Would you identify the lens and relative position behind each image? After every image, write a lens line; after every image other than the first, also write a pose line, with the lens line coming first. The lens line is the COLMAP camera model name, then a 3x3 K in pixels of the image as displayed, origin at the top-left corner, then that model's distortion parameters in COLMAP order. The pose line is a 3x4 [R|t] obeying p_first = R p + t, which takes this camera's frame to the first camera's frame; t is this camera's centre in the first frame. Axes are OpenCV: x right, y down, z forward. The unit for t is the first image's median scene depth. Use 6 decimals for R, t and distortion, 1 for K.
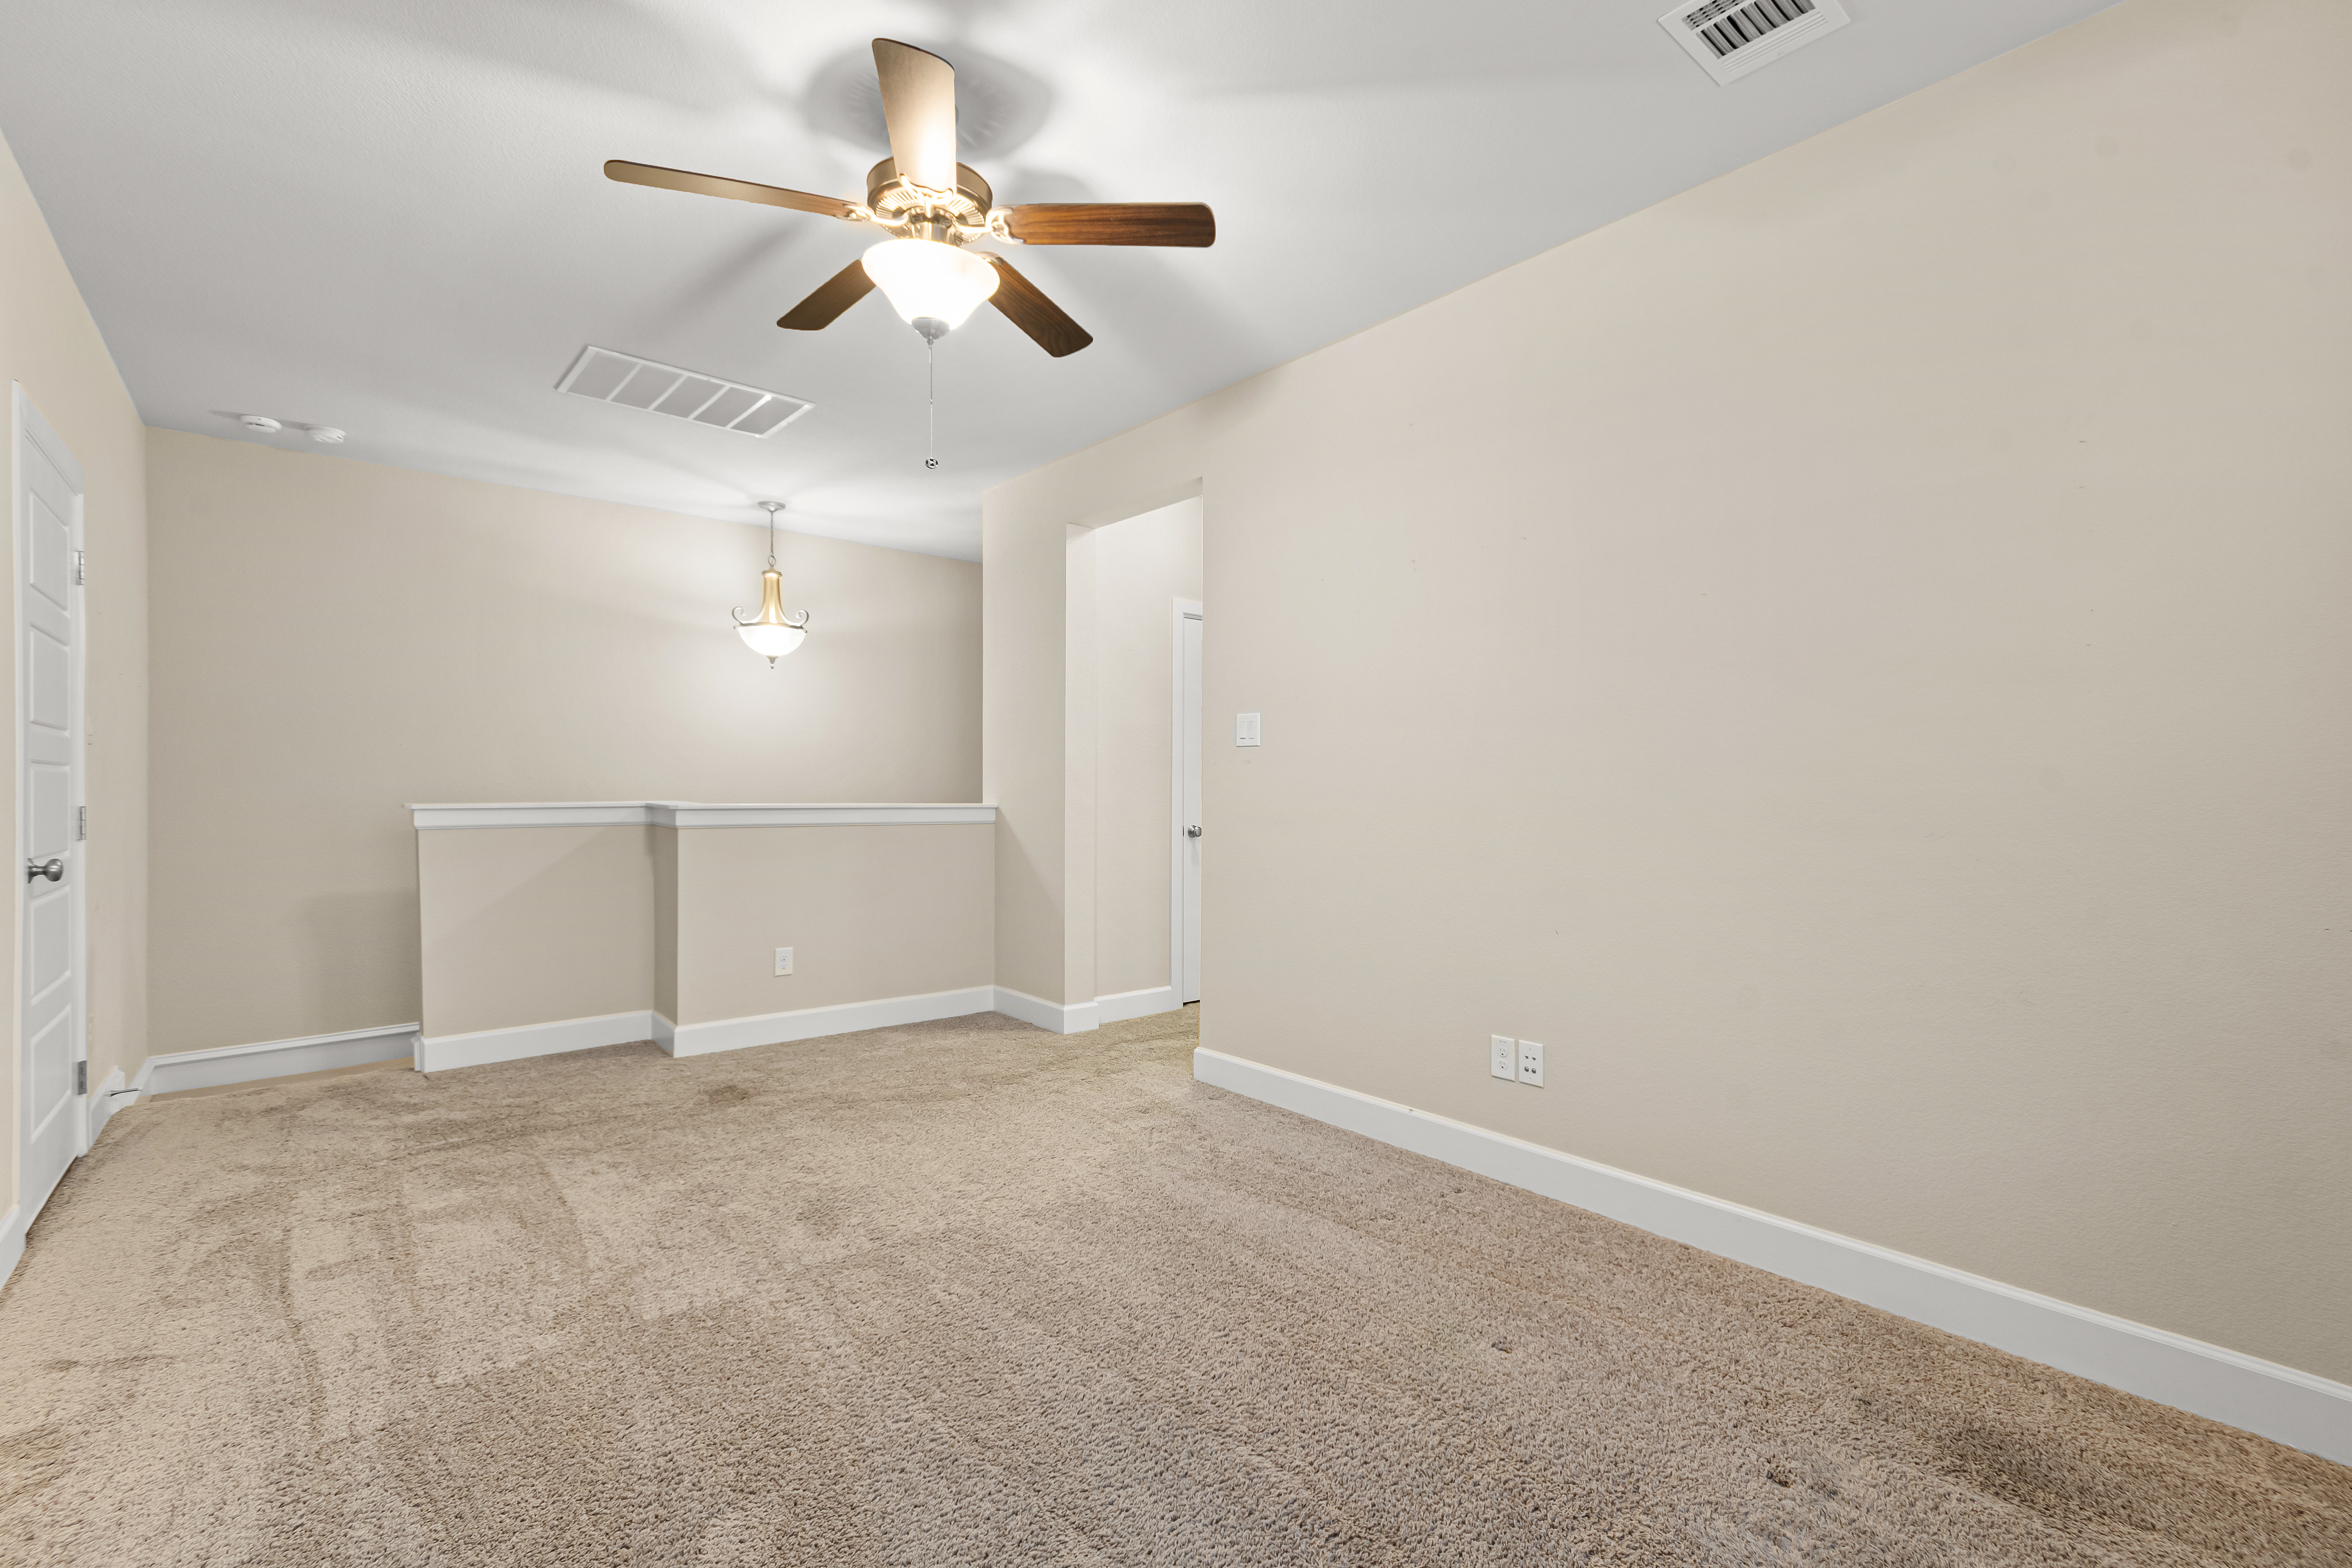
lens RADIAL K [[1022.2, 0, 1176.1], [0, 1022.2, 795.7], [0, 0, 1]] dist [-0.001366, -0.000117]
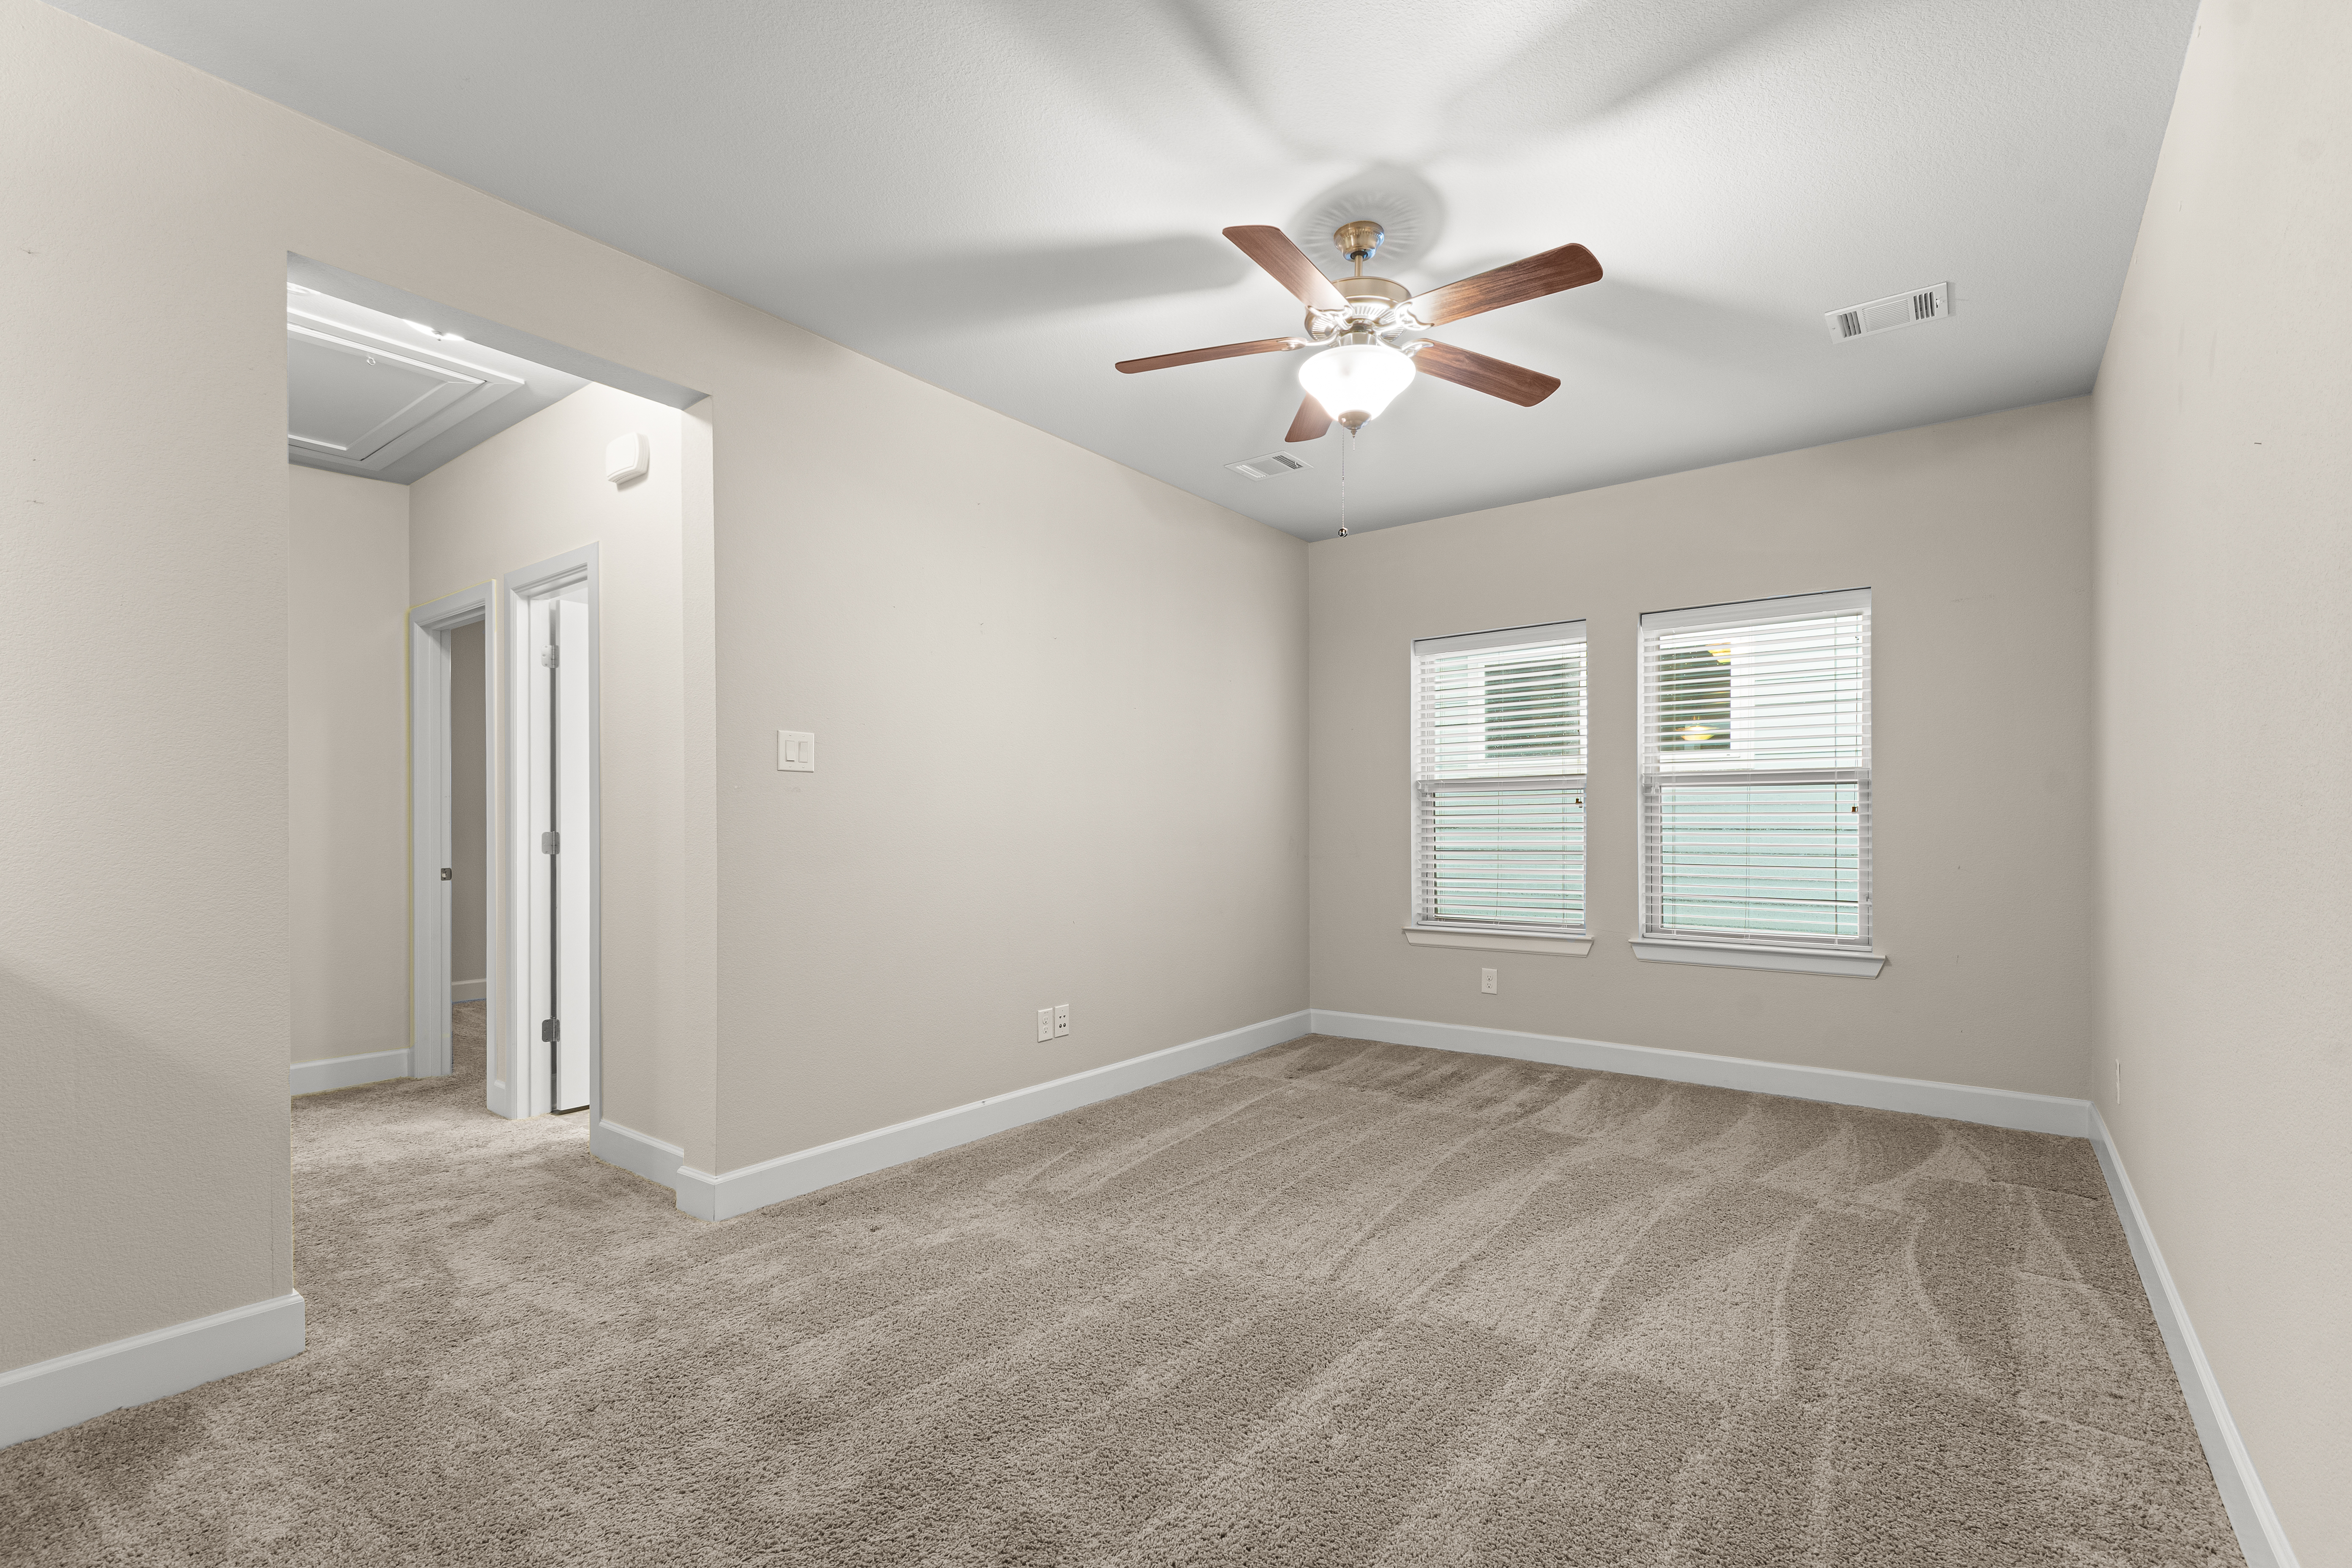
lens RADIAL K [[1022.2, 0, 1177.7], [0, 1022.2, 797.9], [0, 0, 1]] dist [-0.001366, -0.000117]
pose [[-0.208994, 0.002383, 0.977914, -0.926530], [-0.012885, 0.999904, -0.005190, -0.030625], [-0.977832, -0.013685, -0.208943, 1.015763]]
